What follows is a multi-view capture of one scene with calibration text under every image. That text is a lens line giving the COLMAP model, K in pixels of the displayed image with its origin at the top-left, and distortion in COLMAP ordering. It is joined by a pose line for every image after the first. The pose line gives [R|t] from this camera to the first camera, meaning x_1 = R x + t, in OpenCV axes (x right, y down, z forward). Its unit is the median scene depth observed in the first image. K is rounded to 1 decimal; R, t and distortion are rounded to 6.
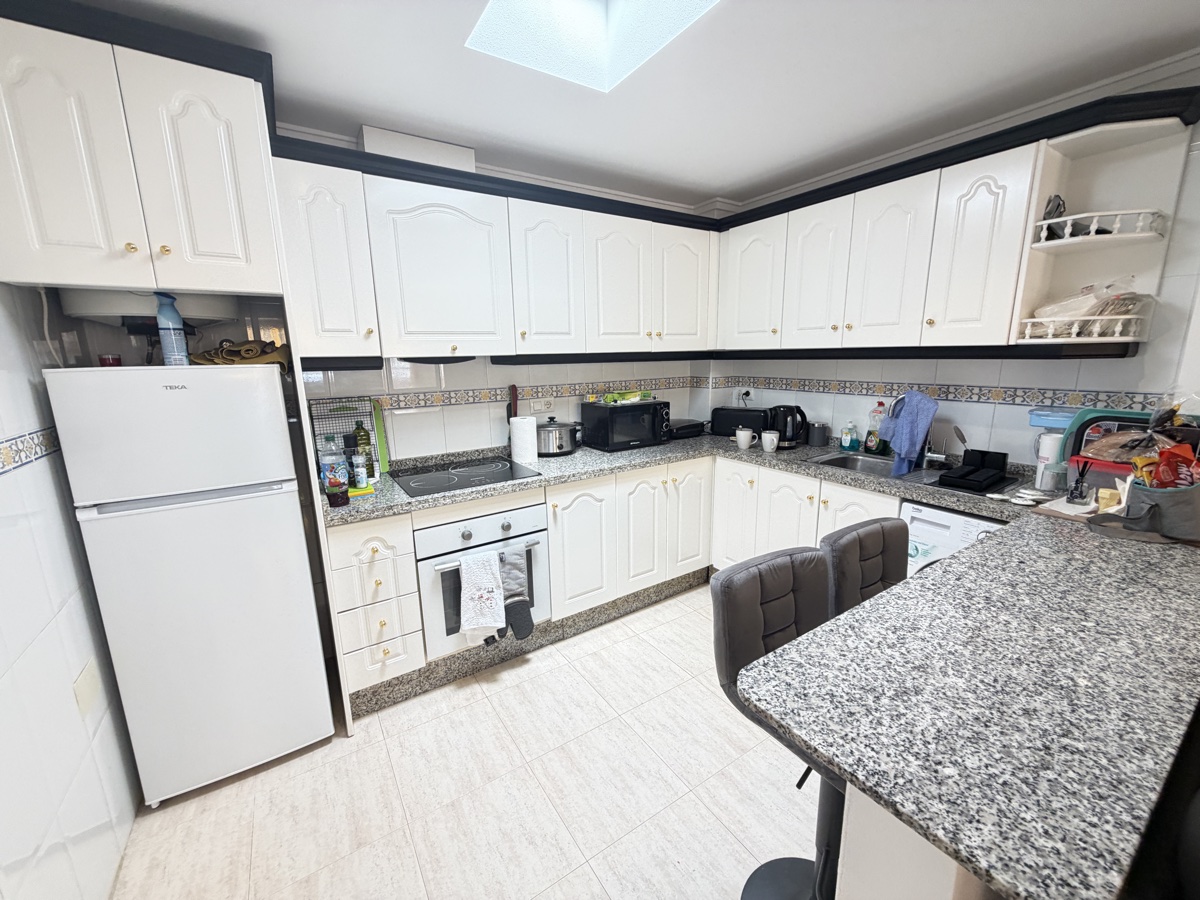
lens RADIAL K [[479.0, 0, 598.3], [0, 479.0, 452.1], [0, 0, 1]] dist [0.002022, -0.000087]
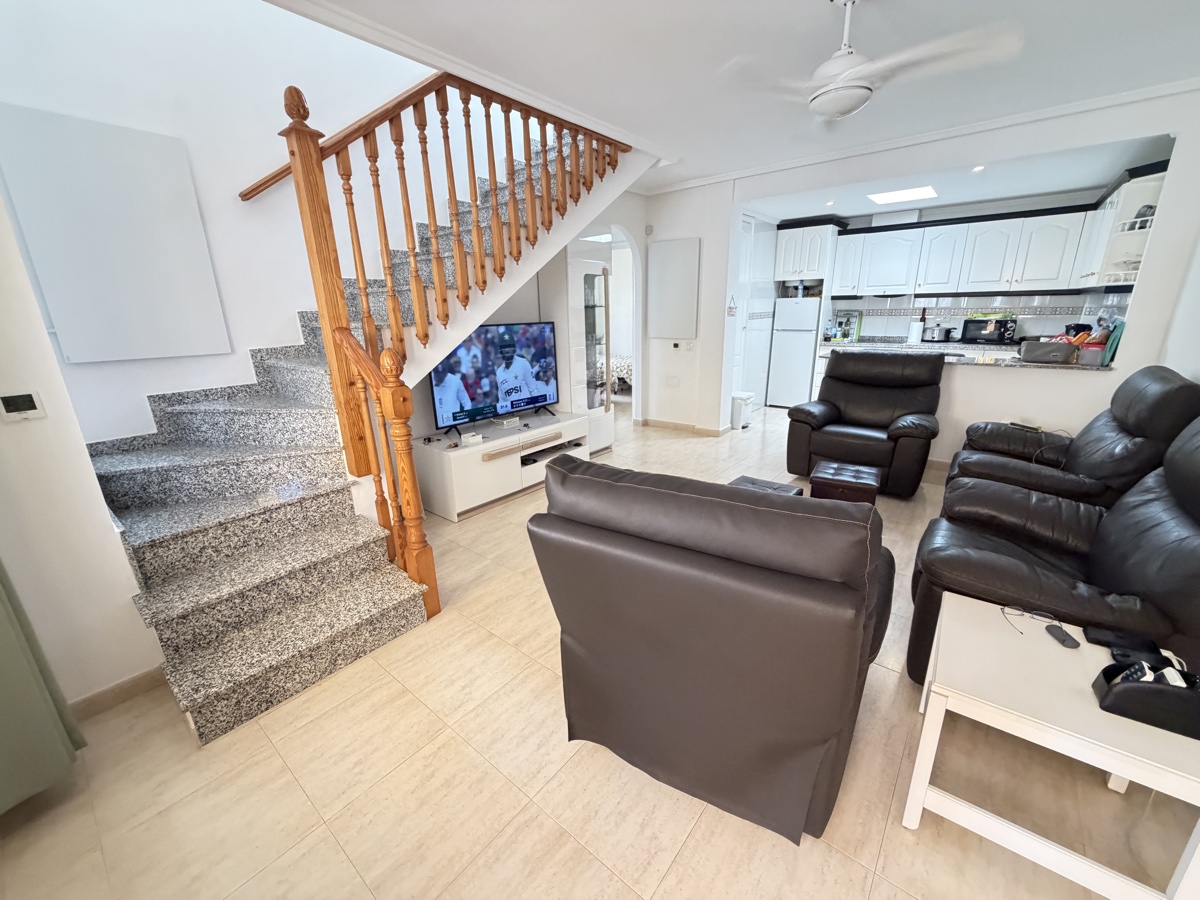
lens RADIAL K [[479.0, 0, 598.3], [0, 479.0, 452.1], [0, 0, 1]] dist [0.002022, -0.000087]
pose [[0.294435, 0.290563, -0.910429, 2.479424], [-0.178380, 0.952626, 0.246342, 0.338282], [0.938876, 0.089870, 0.332317, -1.685518]]
